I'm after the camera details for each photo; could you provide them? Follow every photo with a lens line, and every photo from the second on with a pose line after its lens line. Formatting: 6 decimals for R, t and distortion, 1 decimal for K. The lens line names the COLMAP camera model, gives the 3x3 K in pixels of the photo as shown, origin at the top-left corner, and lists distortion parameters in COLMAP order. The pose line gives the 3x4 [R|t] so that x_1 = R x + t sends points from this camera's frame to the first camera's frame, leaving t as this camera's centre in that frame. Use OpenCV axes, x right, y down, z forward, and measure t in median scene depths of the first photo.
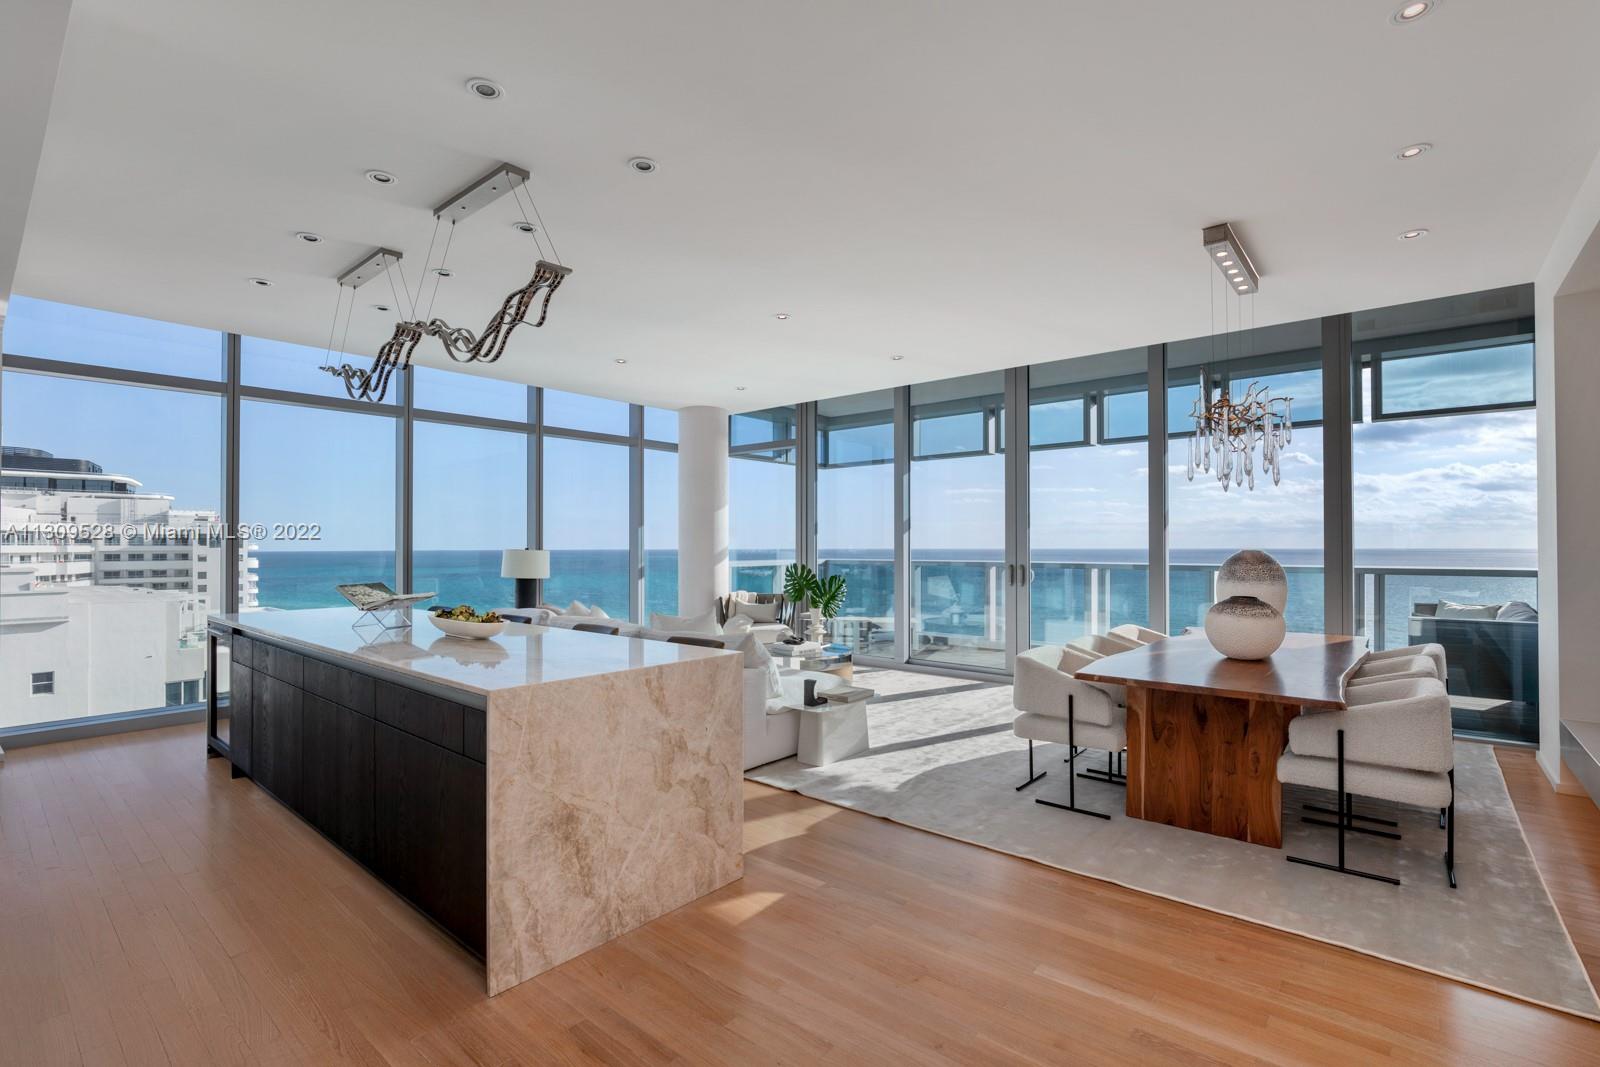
lens RADIAL K [[735.7, 0, 803.0], [0, 735.7, 535.8], [0, 0, 1]] dist [0.002063, 0.001040]
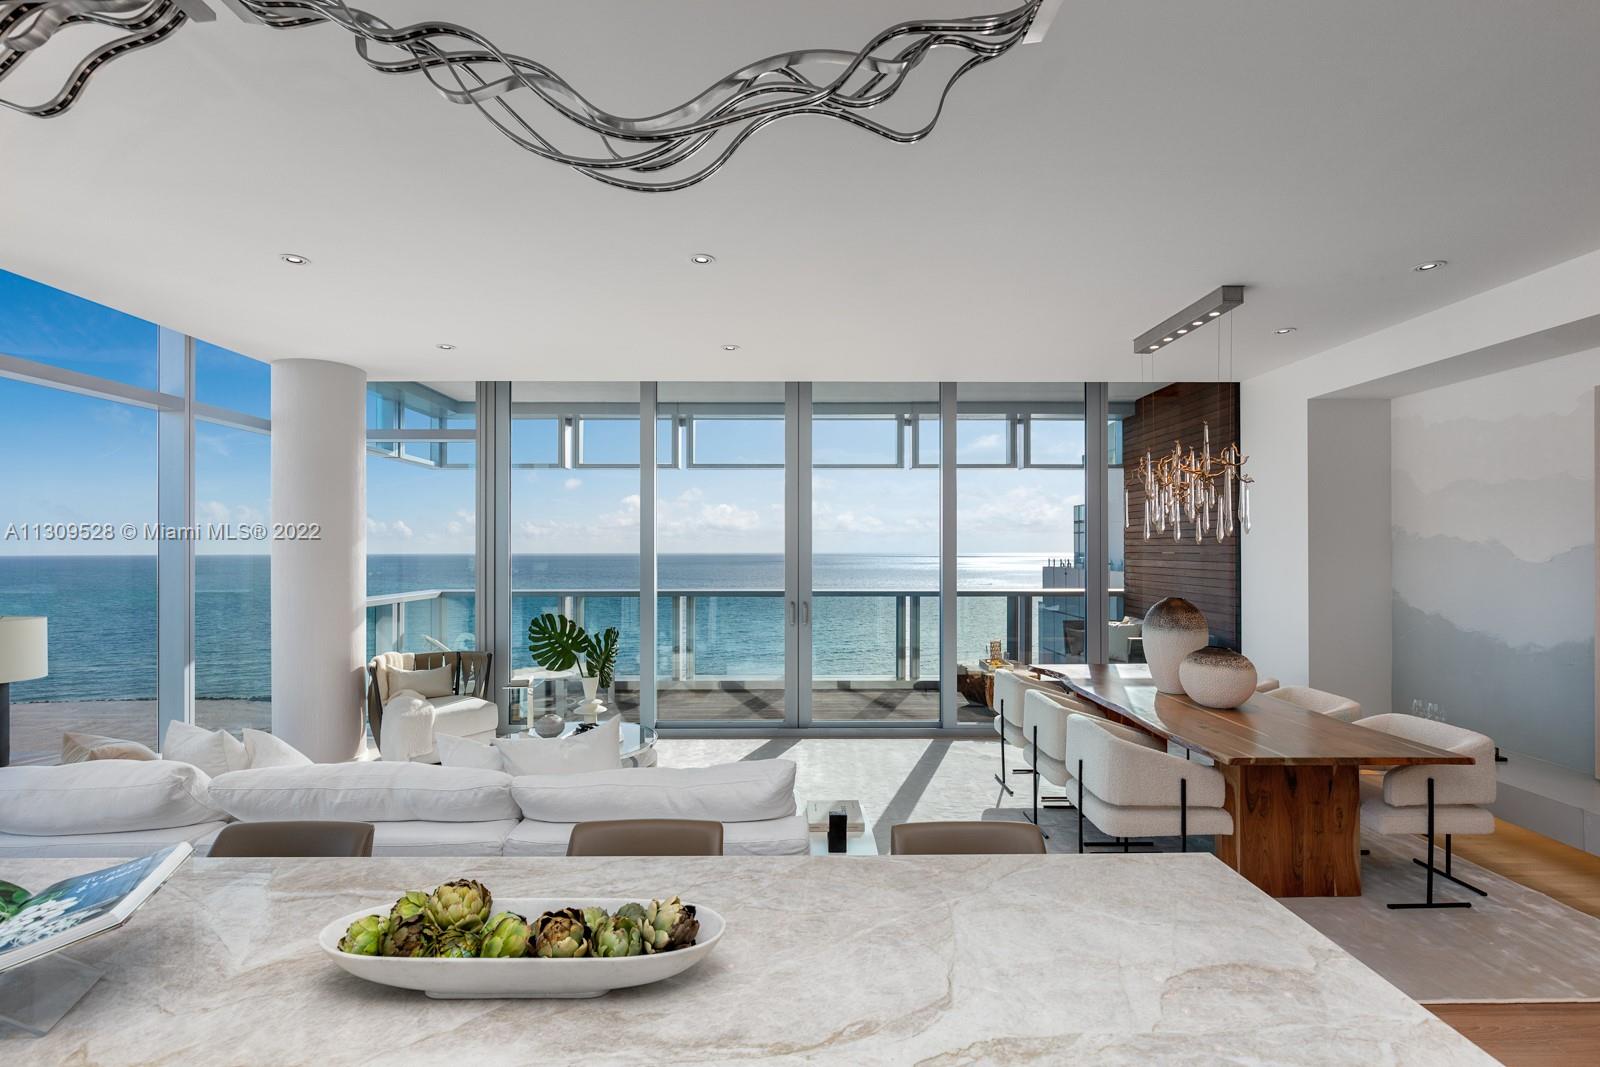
lens RADIAL K [[735.7, 0, 794.1], [0, 735.7, 559.4], [0, 0, 1]] dist [0.002063, 0.001040]
pose [[0.747591, -0.003854, 0.664148, -0.501577], [-0.014251, 0.999660, 0.021843, -0.052743], [-0.664007, -0.025794, 0.747282, 0.576861]]
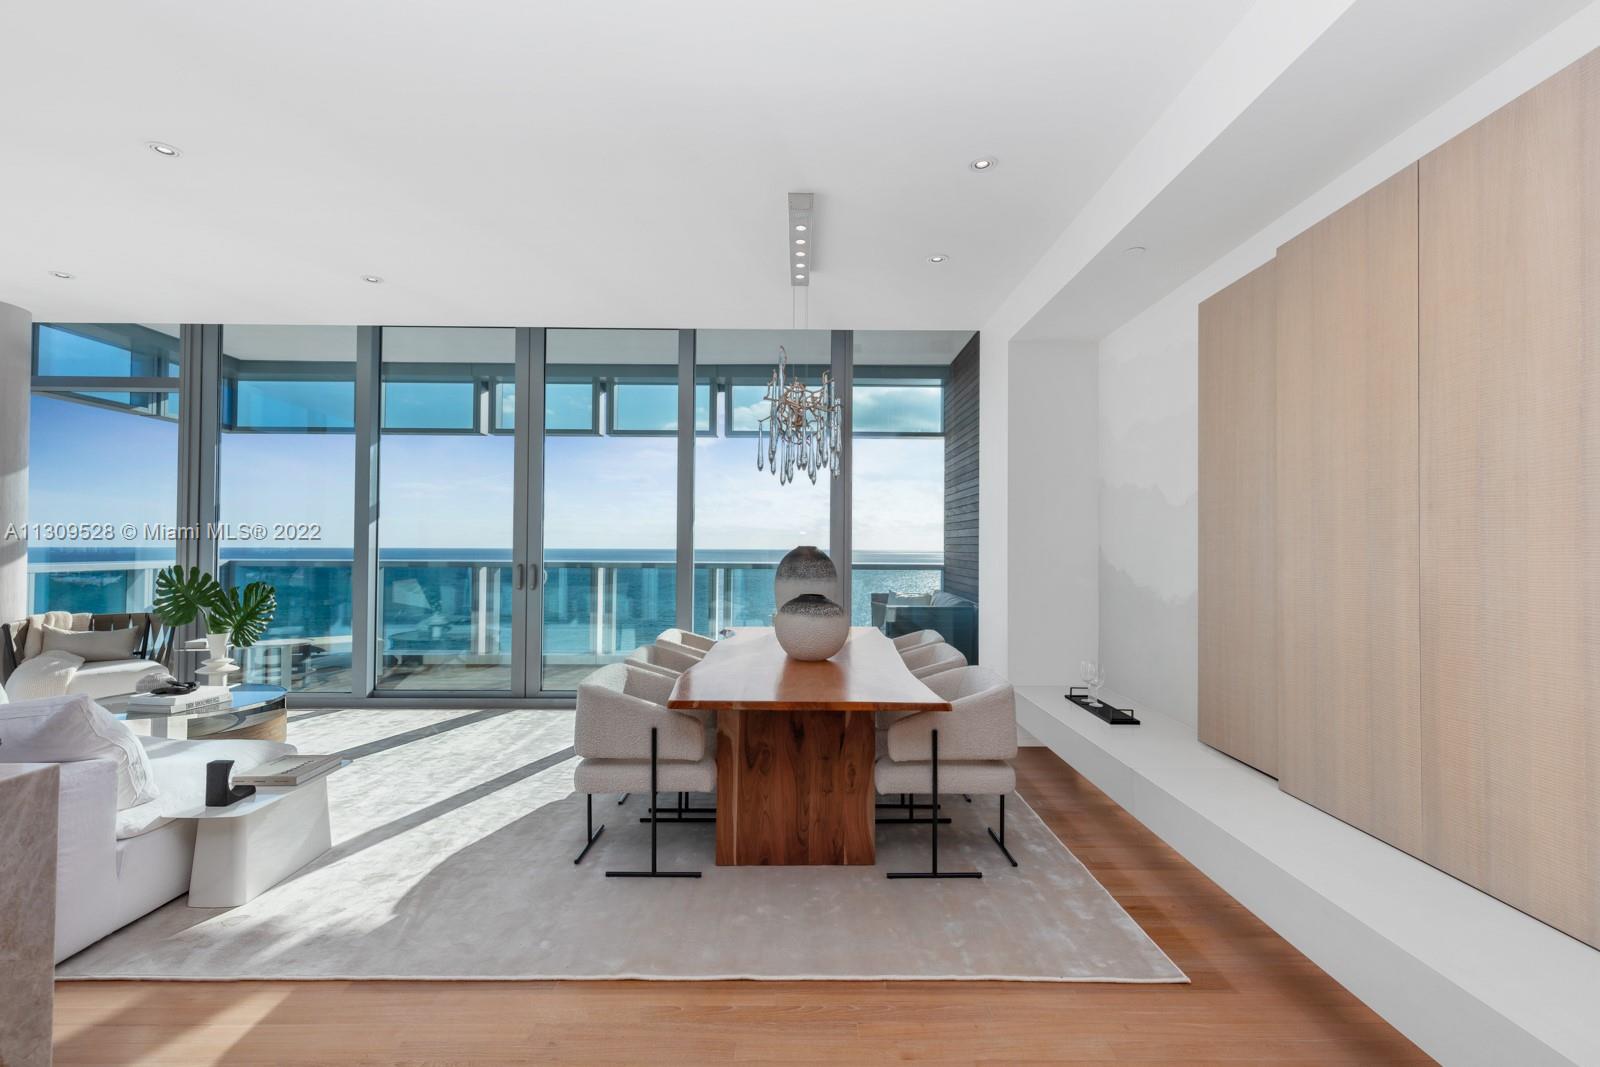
lens RADIAL K [[735.7, 0, 810.9], [0, 735.7, 538.8], [0, 0, 1]] dist [0.002063, 0.001040]
pose [[0.757898, 0.013922, 0.652224, -0.020378], [-0.016502, 0.999861, -0.002167, 0.011577], [-0.652164, -0.009120, 0.758023, 0.263859]]
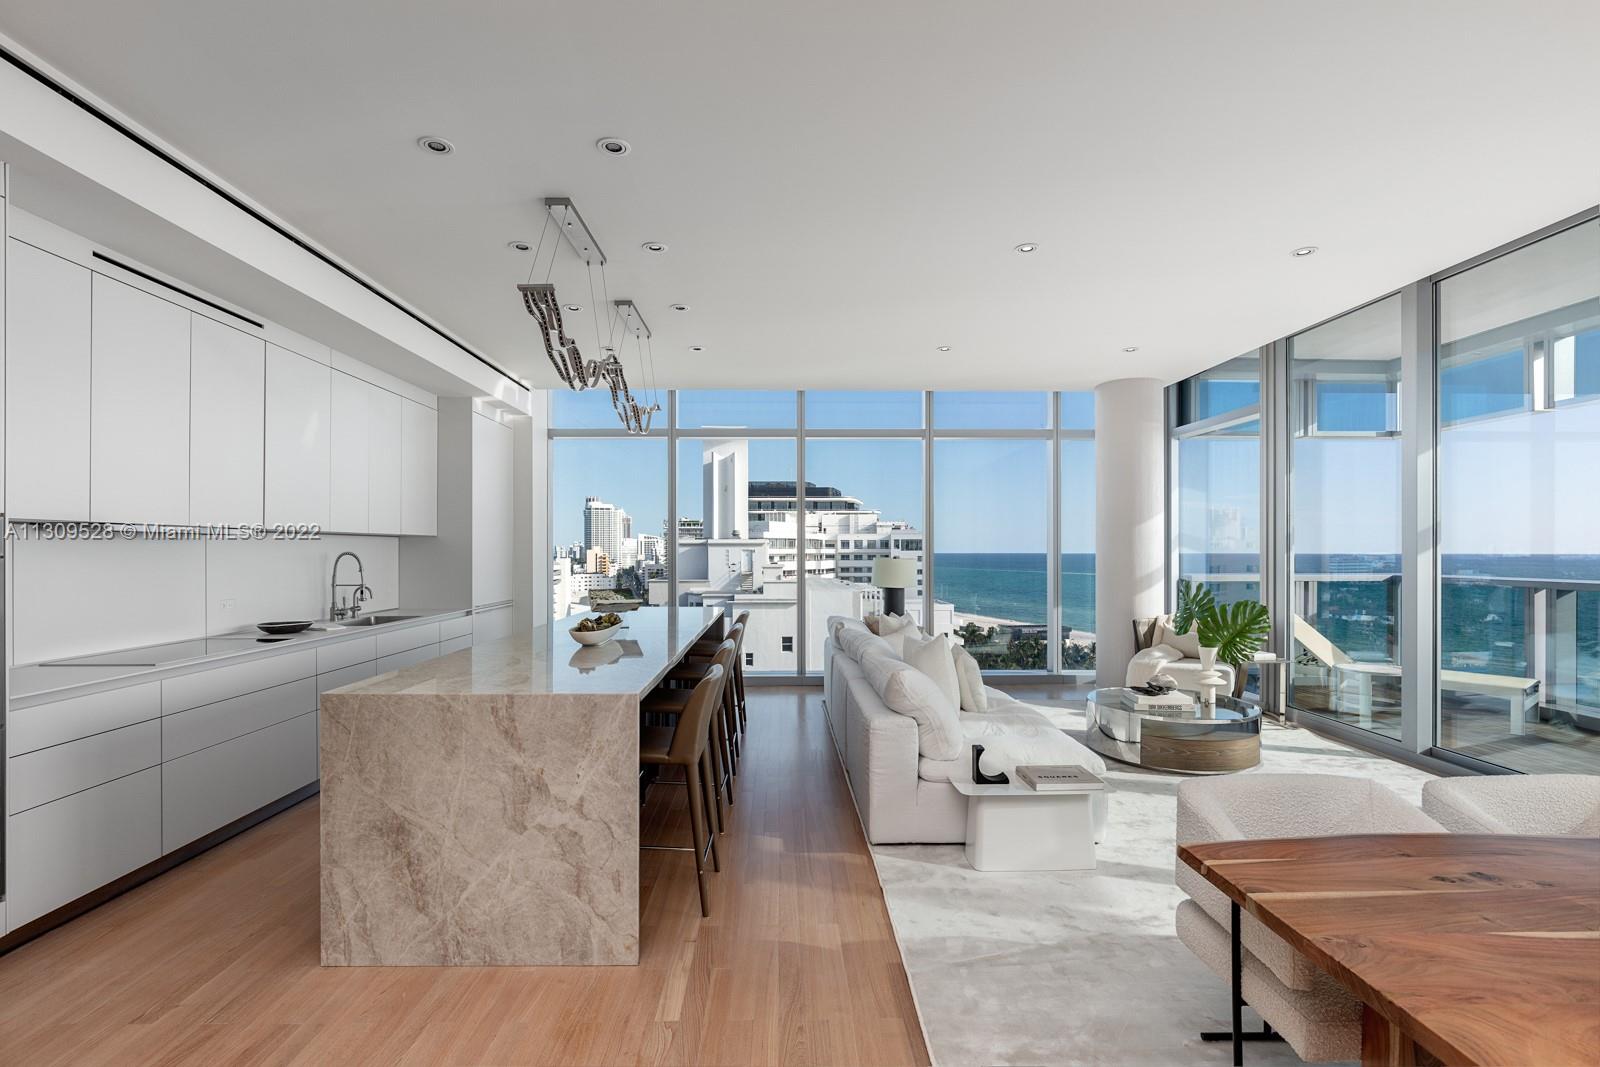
lens RADIAL K [[735.7, 0, 798.1], [0, 735.7, 549.8], [0, 0, 1]] dist [0.002063, 0.001040]
pose [[0.656367, 0.001533, -0.754440, 0.469888], [0.010230, 0.999888, 0.010932, -0.007083], [0.754372, -0.014893, 0.656278, 0.427309]]
